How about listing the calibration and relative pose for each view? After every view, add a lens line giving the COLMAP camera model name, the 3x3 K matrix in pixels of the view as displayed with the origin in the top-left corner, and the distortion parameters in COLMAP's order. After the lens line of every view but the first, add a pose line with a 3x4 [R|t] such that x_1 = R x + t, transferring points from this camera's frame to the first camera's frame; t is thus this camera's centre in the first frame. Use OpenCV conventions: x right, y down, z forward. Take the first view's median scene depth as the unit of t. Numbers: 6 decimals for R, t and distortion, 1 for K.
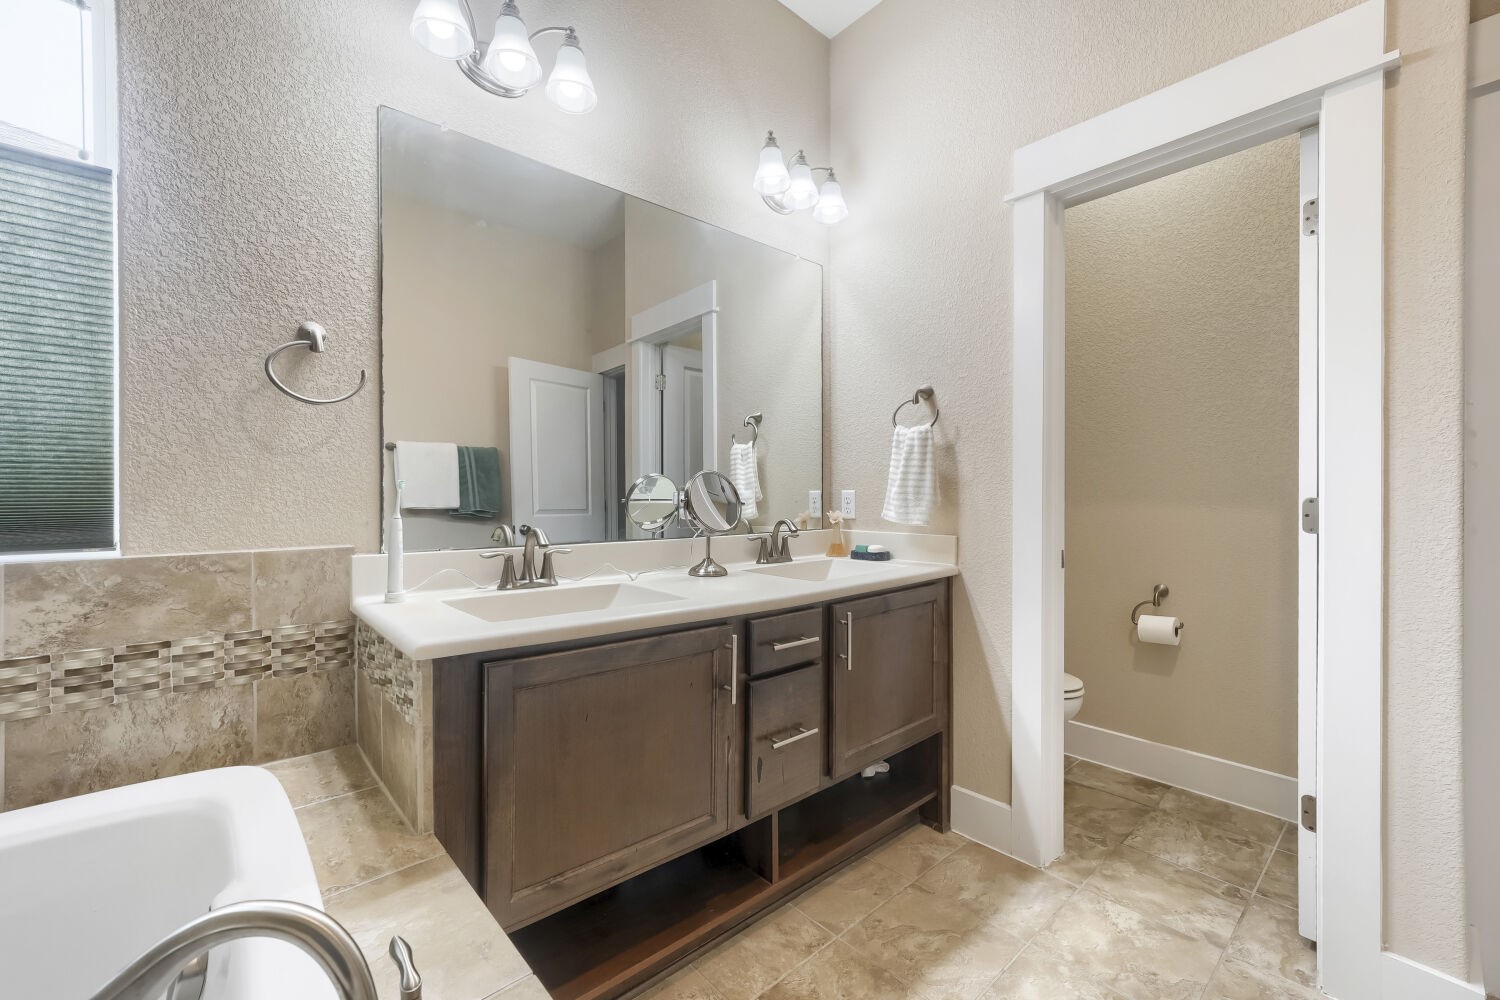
lens RADIAL K [[641.0, 0, 747.1], [0, 641.0, 495.6], [0, 0, 1]] dist [0.012941, -0.000271]
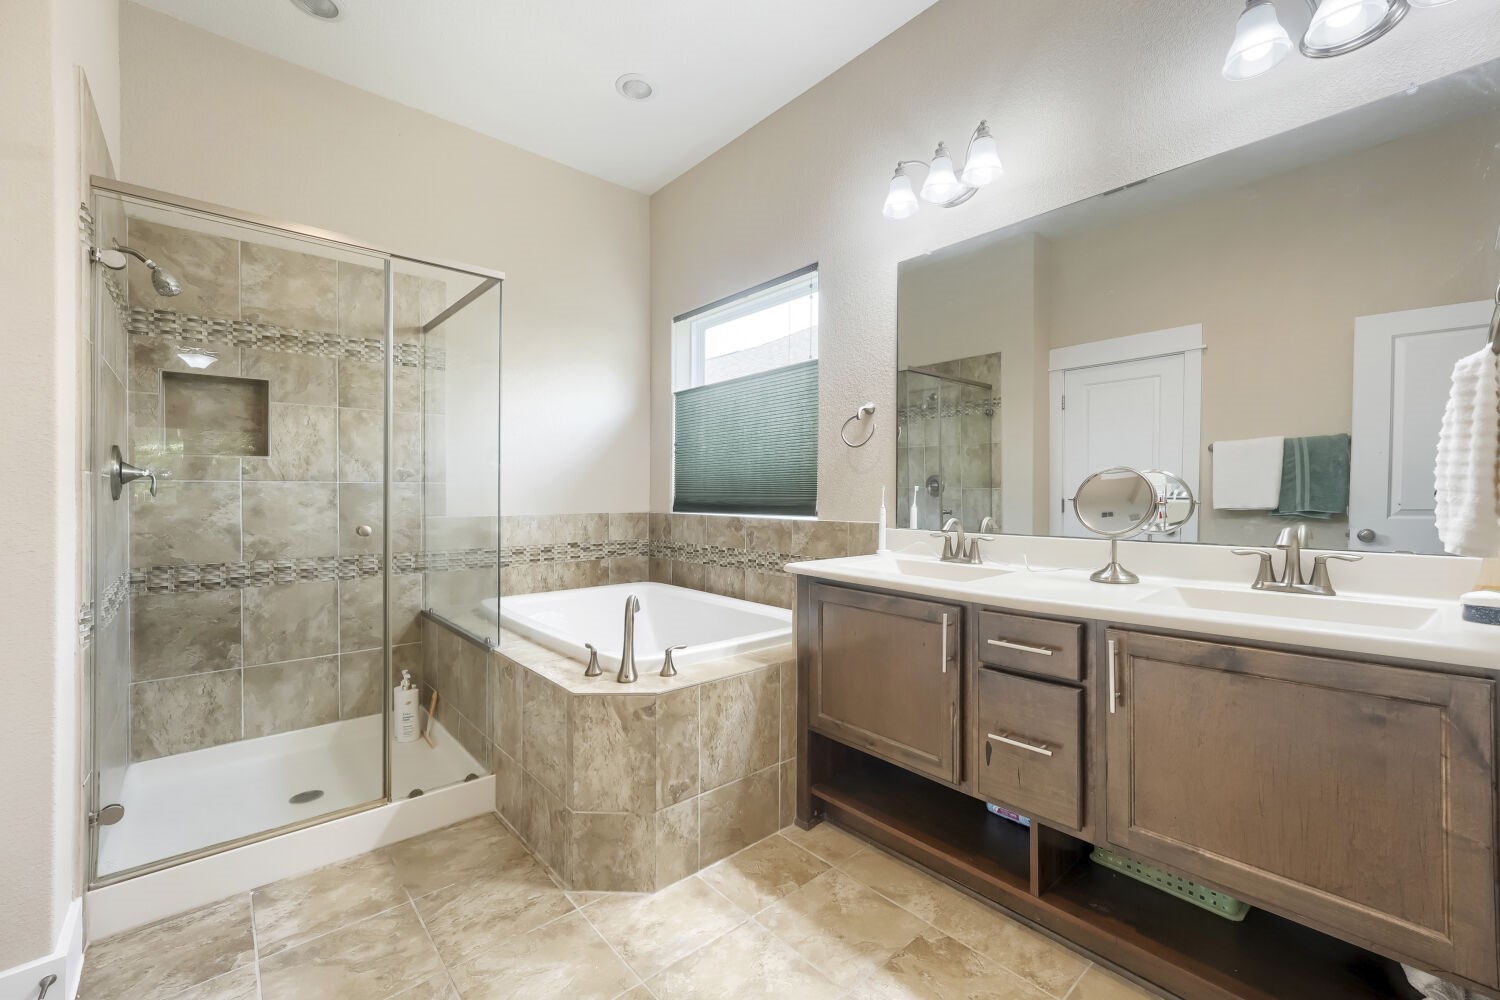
lens RADIAL K [[641.0, 0, 747.1], [0, 641.0, 495.6], [0, 0, 1]] dist [0.012941, -0.000271]
pose [[-0.040553, 0.001397, -0.999176, 1.026631], [-0.000179, 0.999999, 0.001406, 0.001491], [0.999177, 0.000236, -0.040553, 0.610232]]
